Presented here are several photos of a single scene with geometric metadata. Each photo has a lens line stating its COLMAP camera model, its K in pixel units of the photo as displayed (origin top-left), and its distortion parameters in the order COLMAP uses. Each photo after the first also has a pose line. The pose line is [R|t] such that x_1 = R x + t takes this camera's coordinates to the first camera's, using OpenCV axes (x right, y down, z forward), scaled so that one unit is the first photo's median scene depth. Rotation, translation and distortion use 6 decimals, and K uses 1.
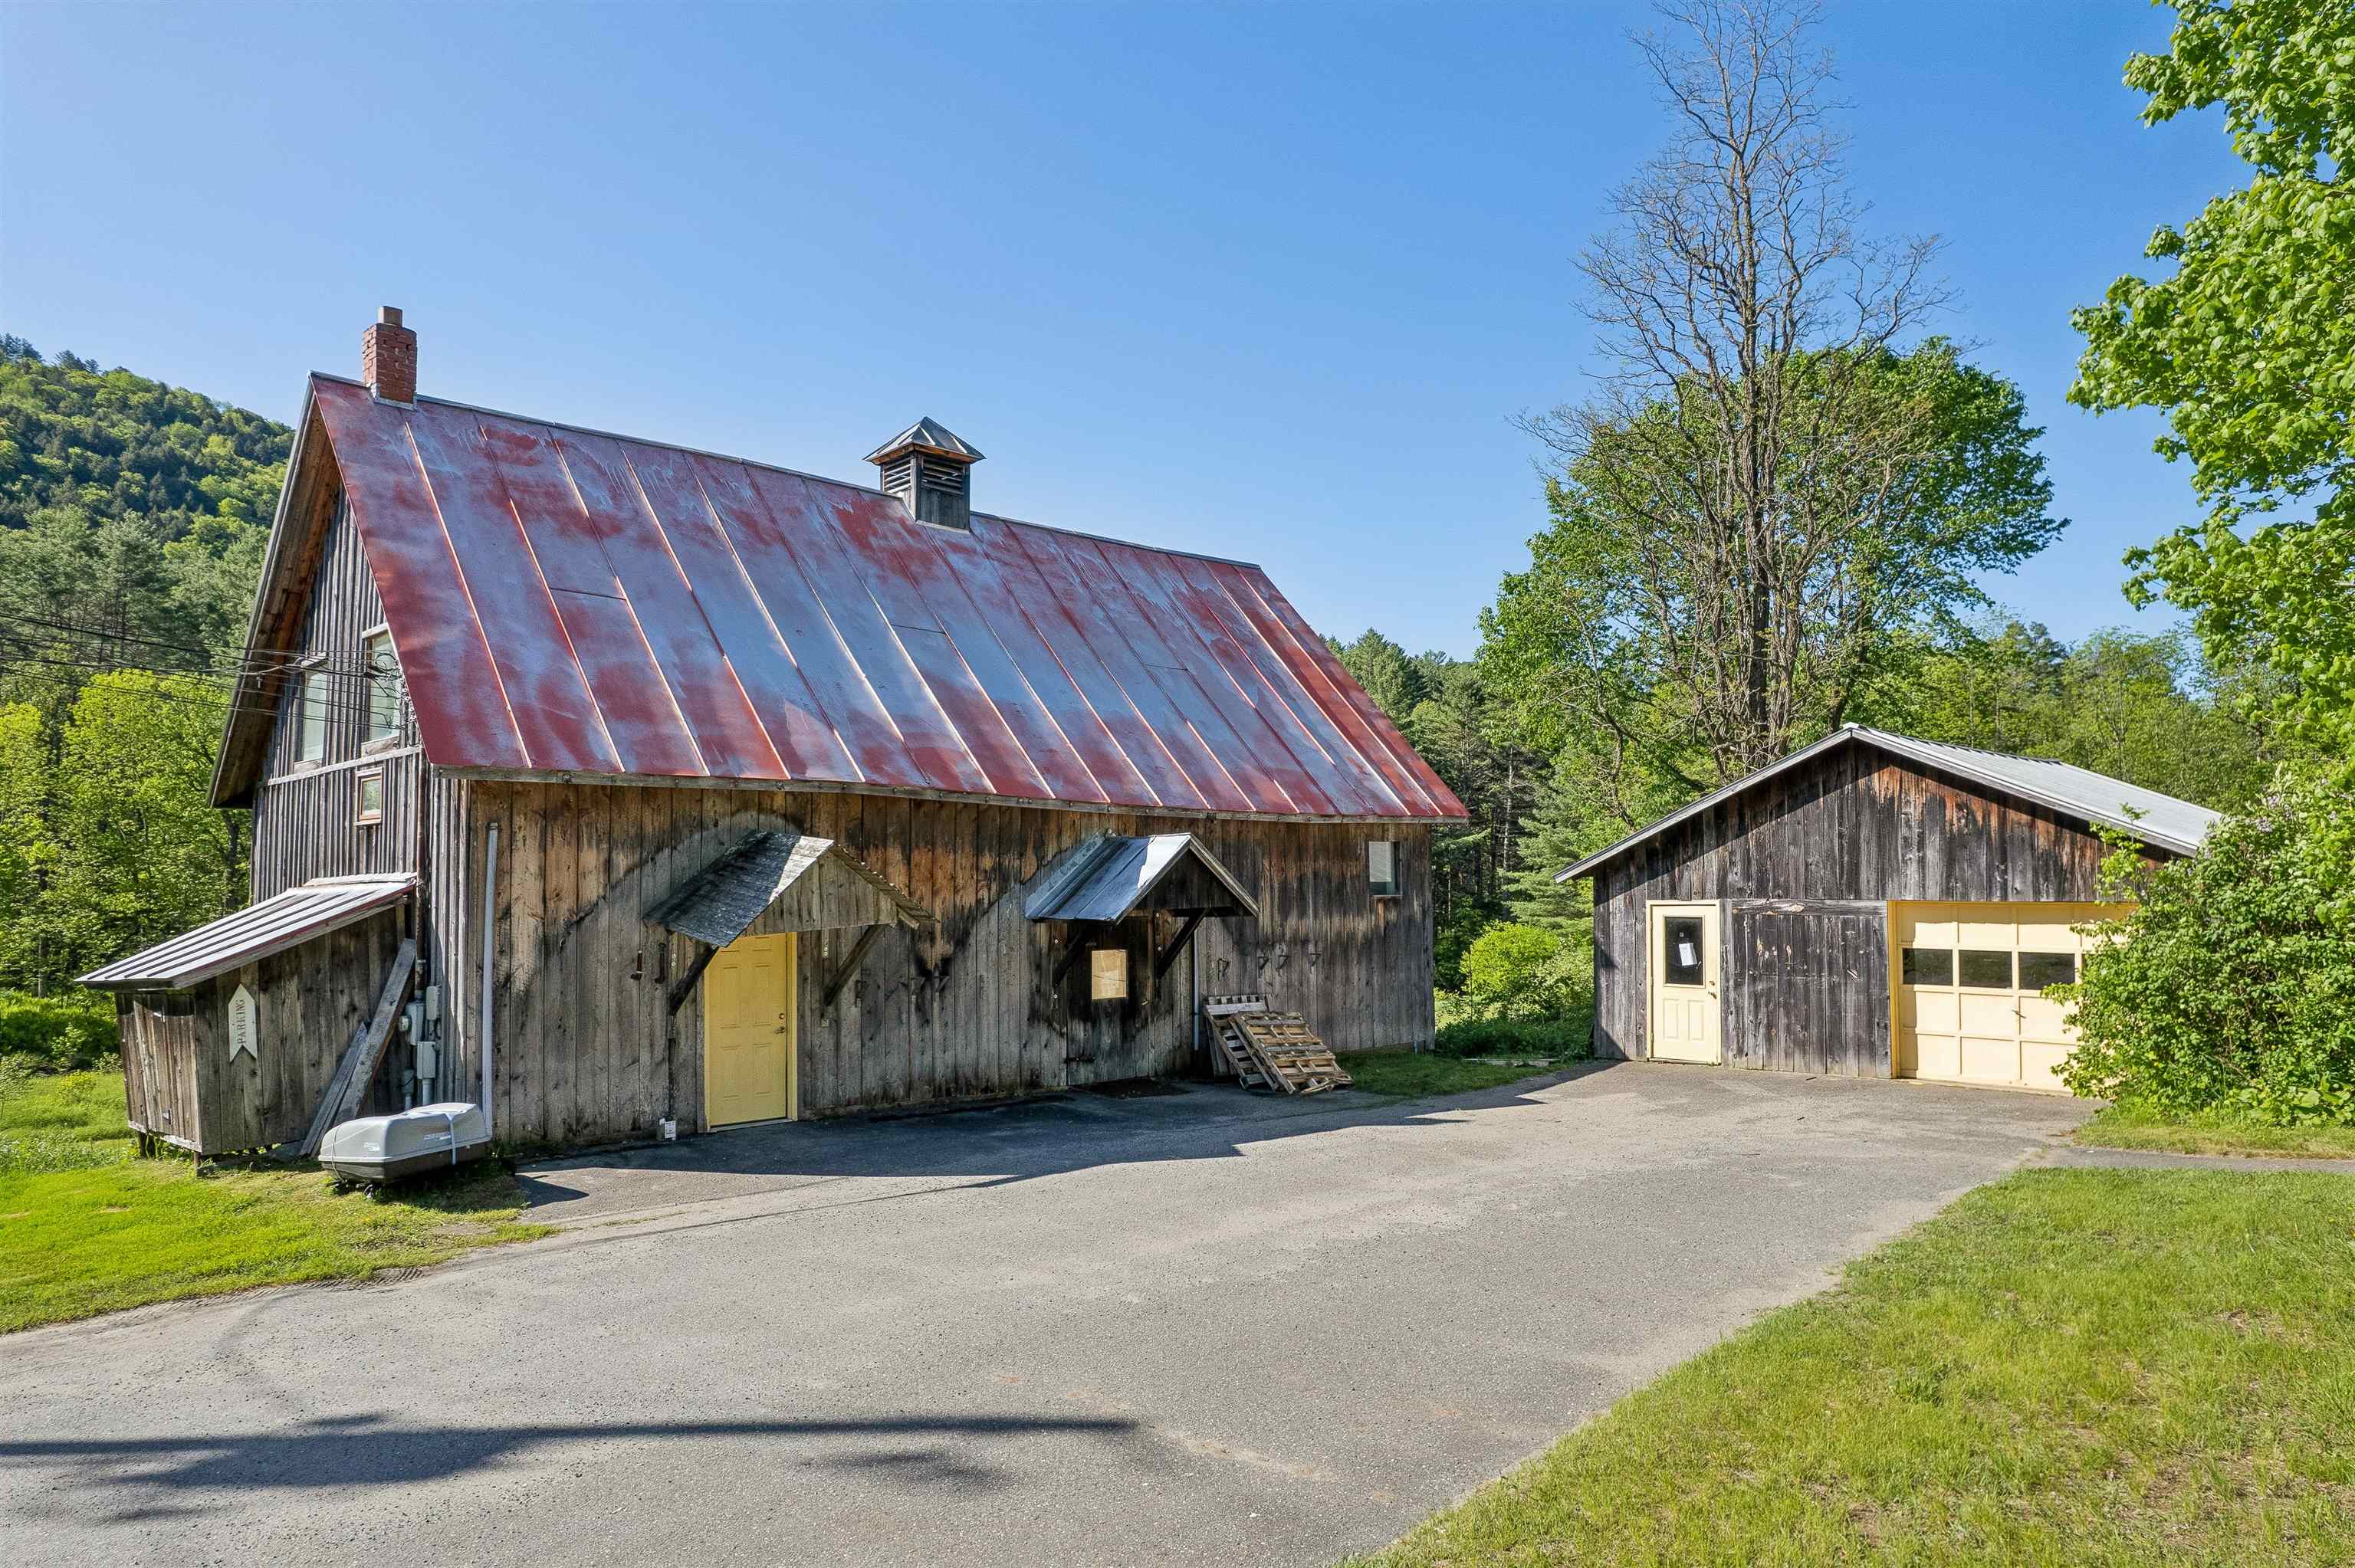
lens RADIAL K [[1541.4, 0, 1165.8], [0, 1541.4, 762.4], [0, 0, 1]] dist [-0.044558, 0.024412]
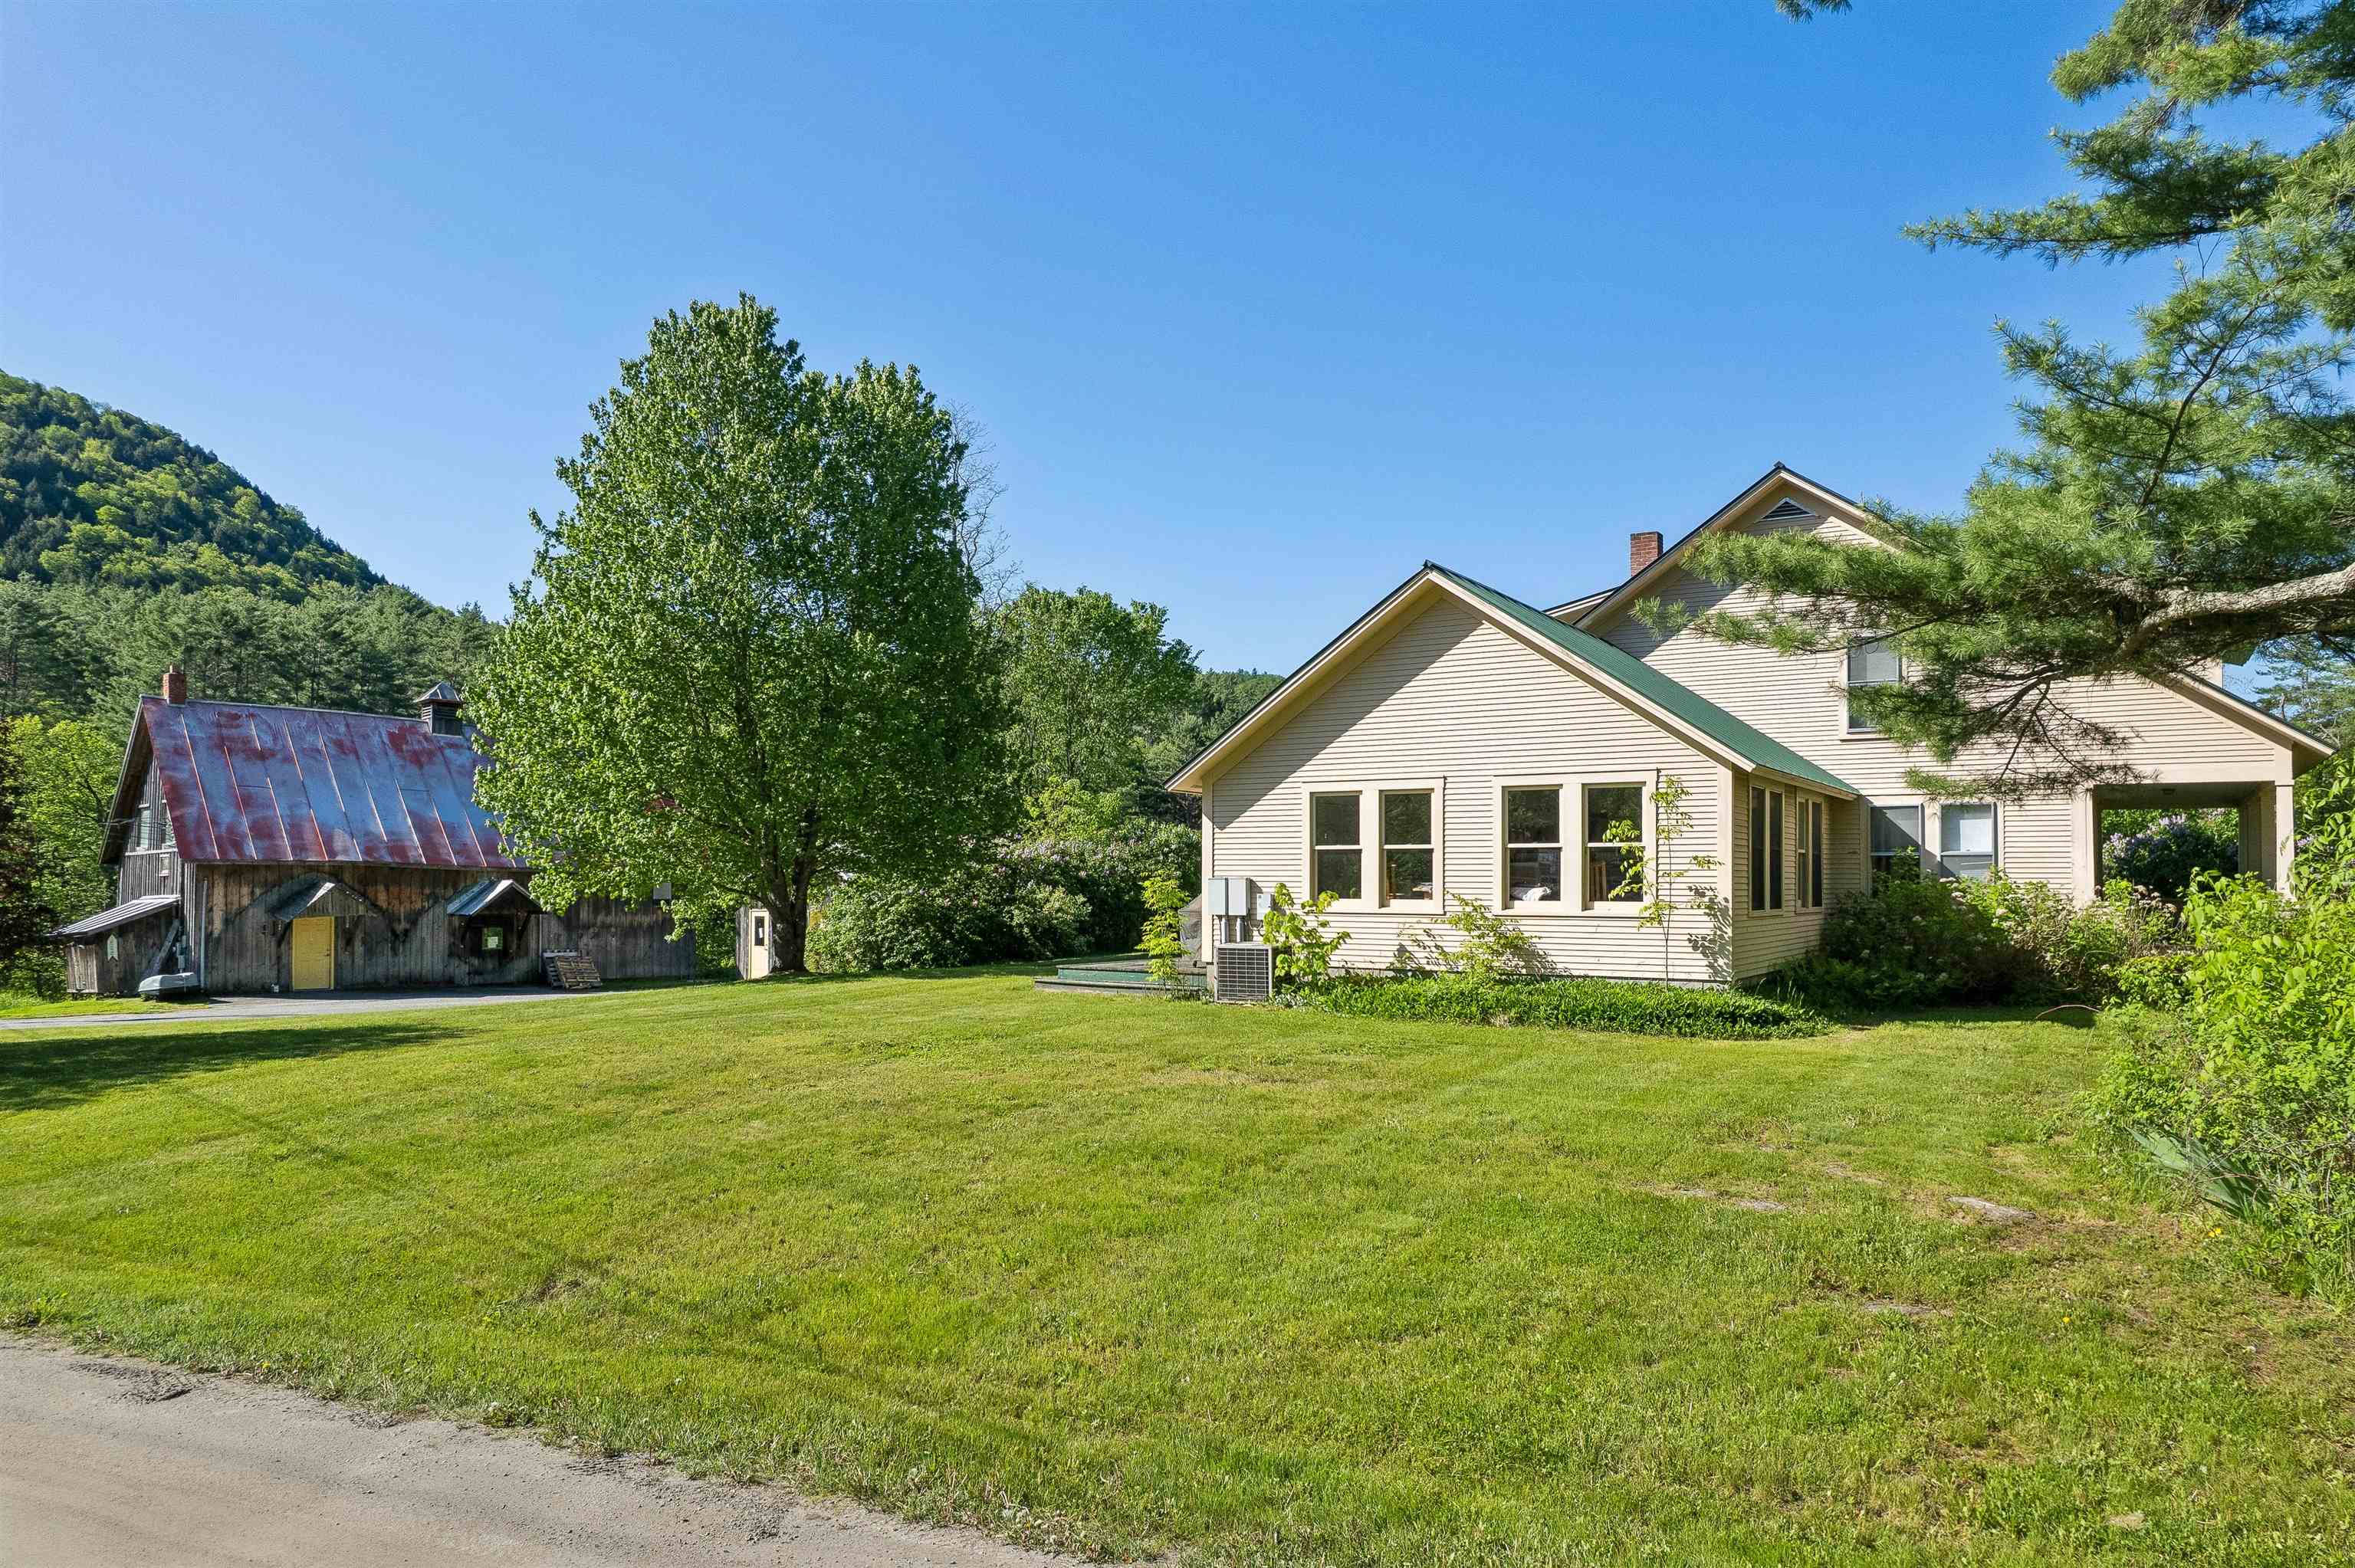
lens RADIAL K [[1541.4, 0, 1194.3], [0, 1541.4, 797.7], [0, 0, 1]] dist [-0.044558, 0.024412]
pose [[0.997484, 0.011143, 0.070015, 0.930722], [-0.012345, 0.999783, 0.016757, -0.140073], [-0.069813, -0.017579, 0.997405, -1.513234]]
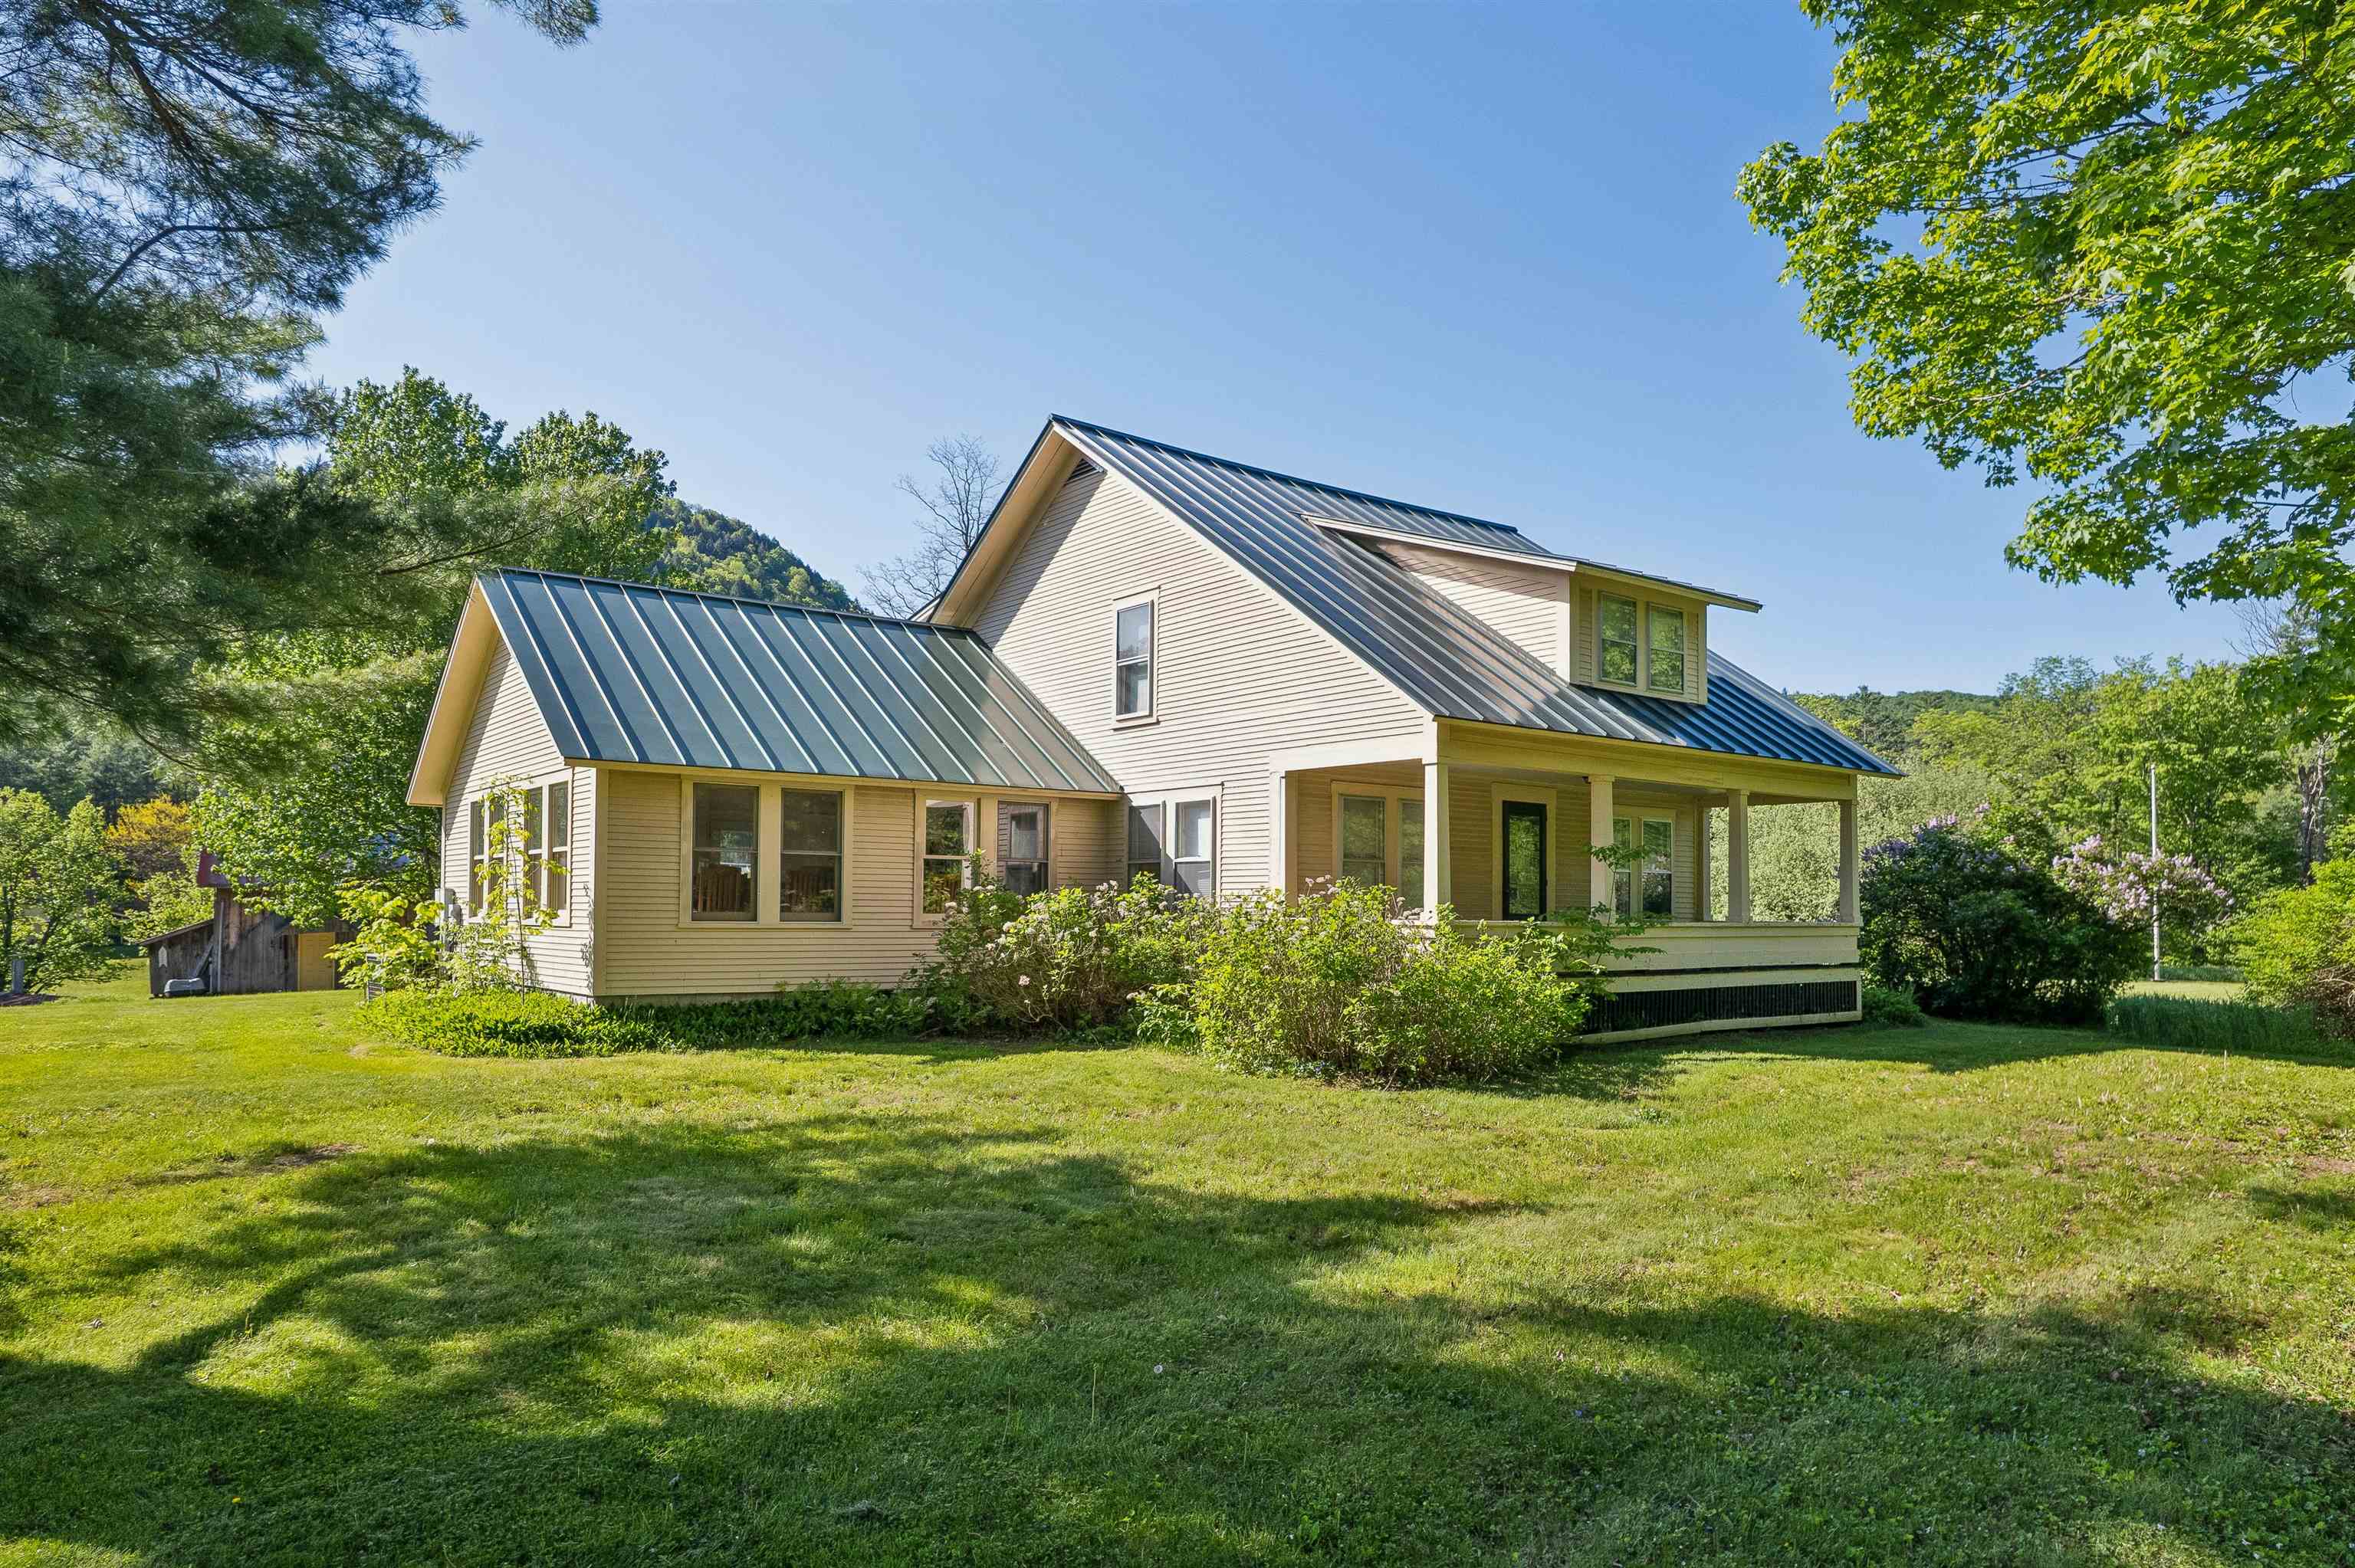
lens RADIAL K [[1541.4, 0, 1180.4], [0, 1541.4, 799.5], [0, 0, 1]] dist [-0.044558, 0.024412]
pose [[0.962674, -0.011900, -0.270401, 1.982240], [0.011934, 0.999928, -0.001516, -0.119506], [0.270399, -0.001767, 0.962747, -1.317437]]
